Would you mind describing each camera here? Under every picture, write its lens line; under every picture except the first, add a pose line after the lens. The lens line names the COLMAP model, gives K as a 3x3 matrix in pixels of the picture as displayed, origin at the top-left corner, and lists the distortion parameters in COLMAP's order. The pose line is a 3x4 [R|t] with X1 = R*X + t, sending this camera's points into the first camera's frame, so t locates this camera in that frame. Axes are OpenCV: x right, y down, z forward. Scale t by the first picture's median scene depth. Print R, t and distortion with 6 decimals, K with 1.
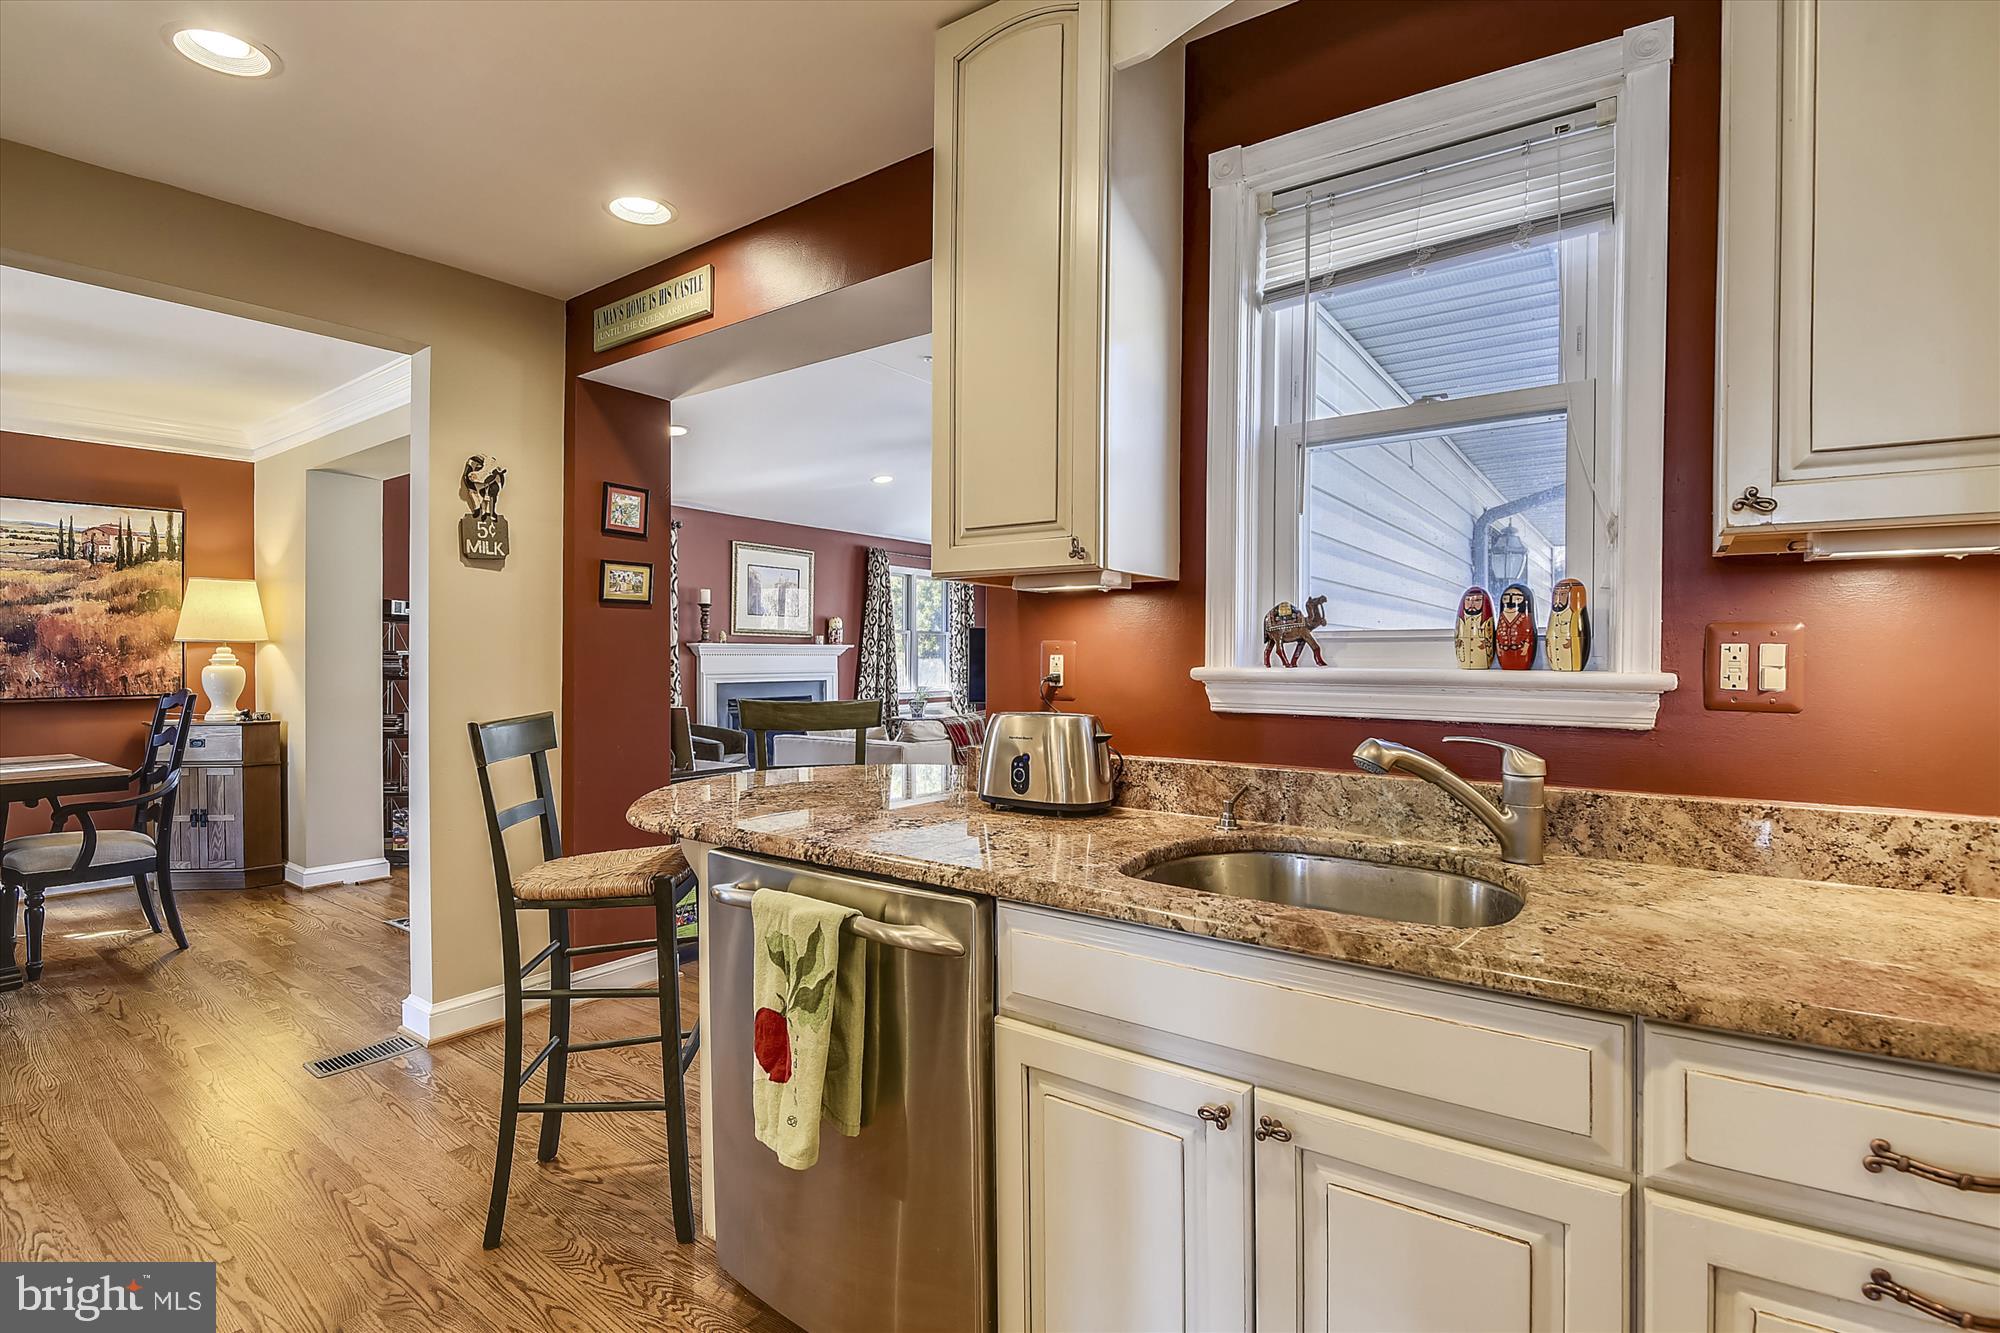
lens RADIAL K [[922.7, 0, 999.3], [0, 922.7, 669.3], [0, 0, 1]] dist [-0.038314, -0.001213]
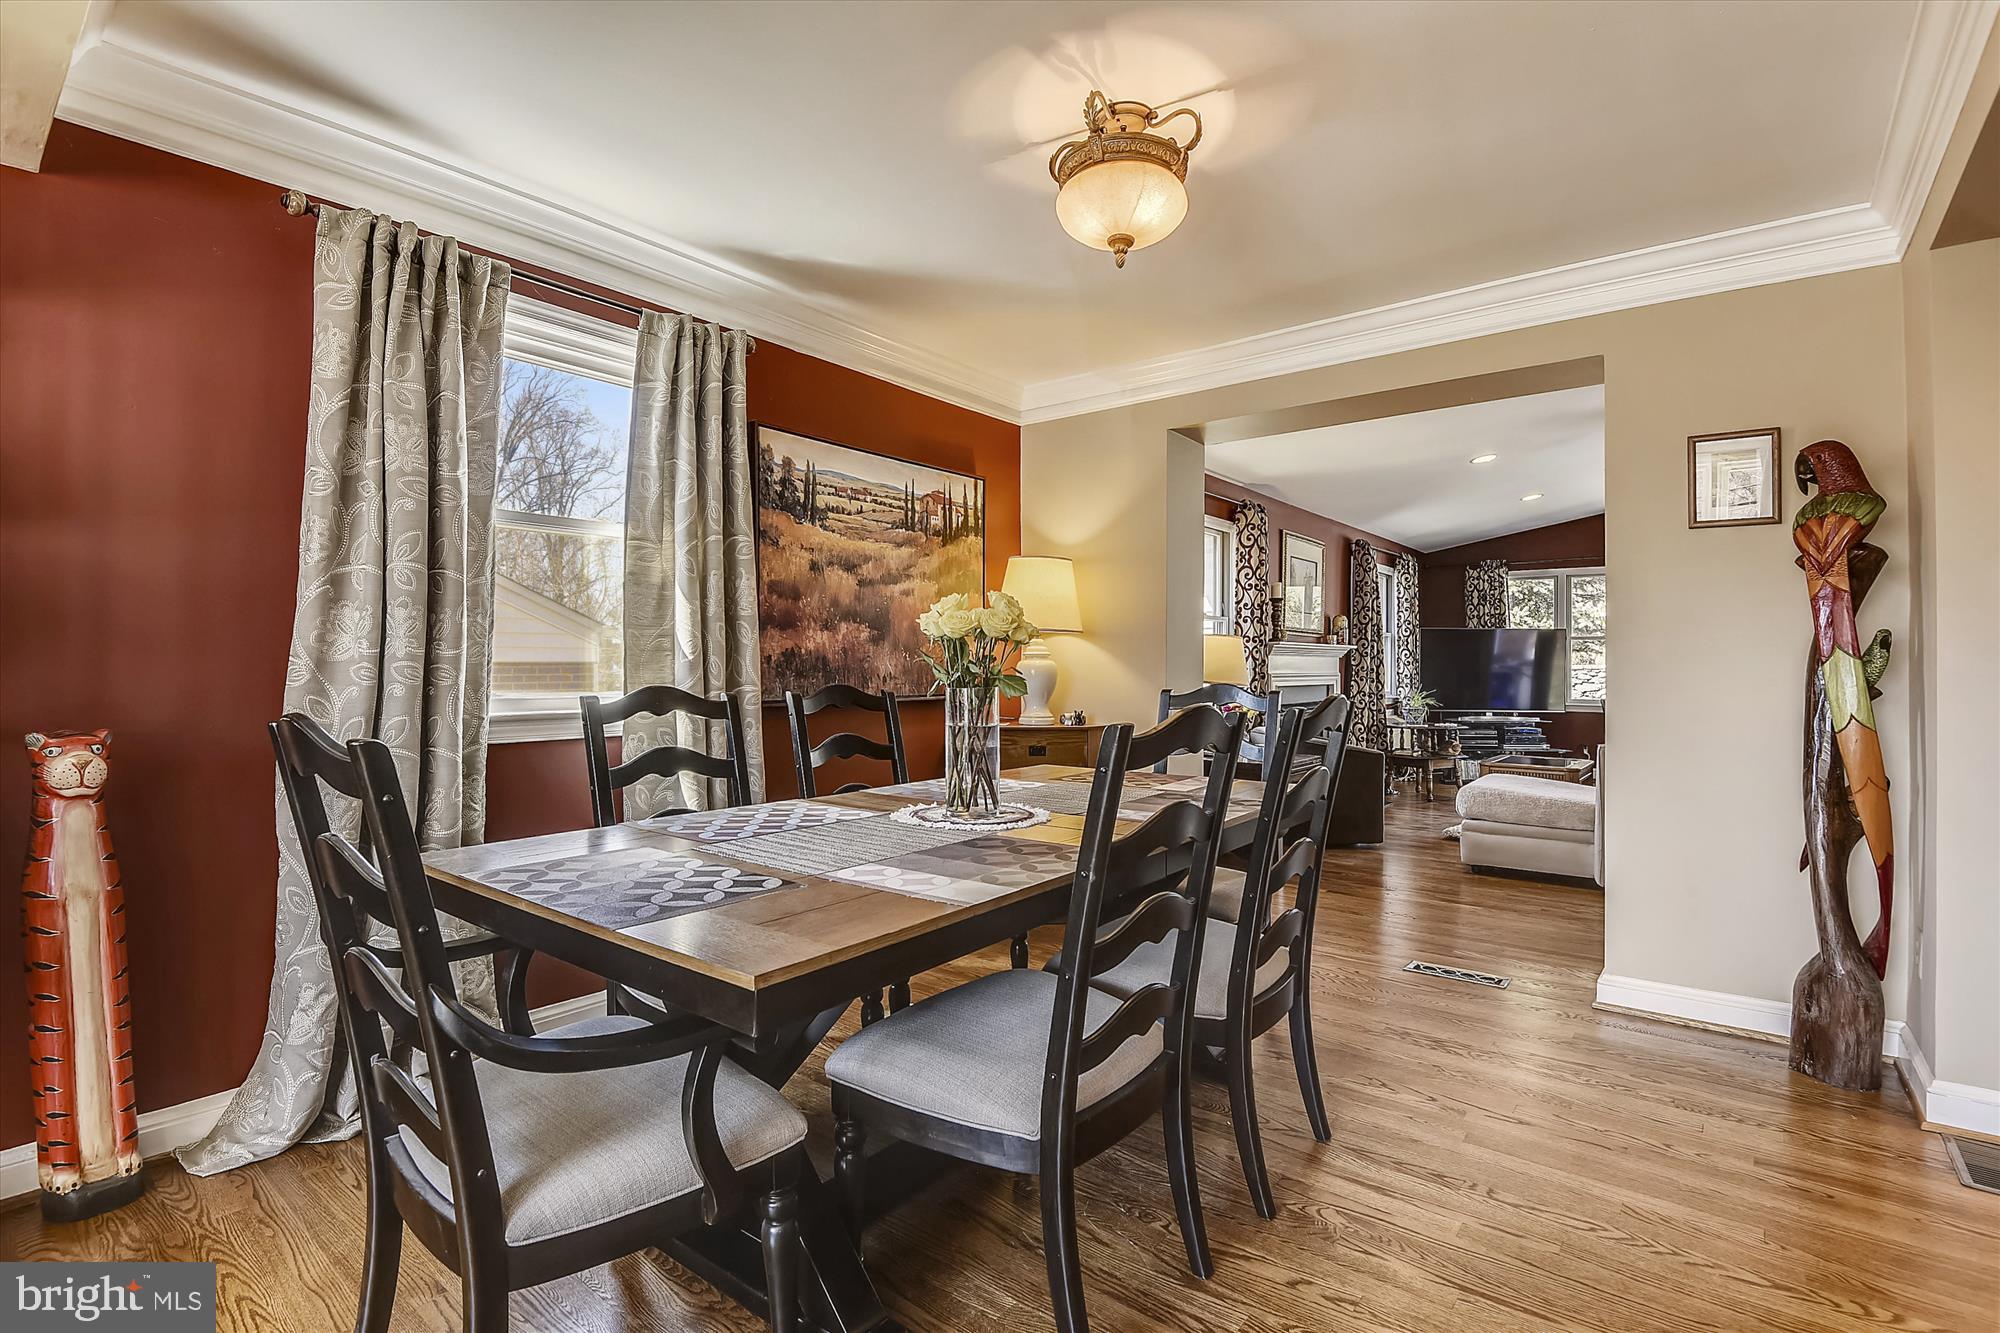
lens RADIAL K [[922.7, 0, 1002.0], [0, 922.7, 666.6], [0, 0, 1]] dist [-0.038314, -0.001213]
pose [[0.998486, 0.004930, -0.054779, -0.885970], [-0.005560, 0.999920, -0.011345, 0.012404], [0.054719, 0.011632, 0.998434, 0.129347]]
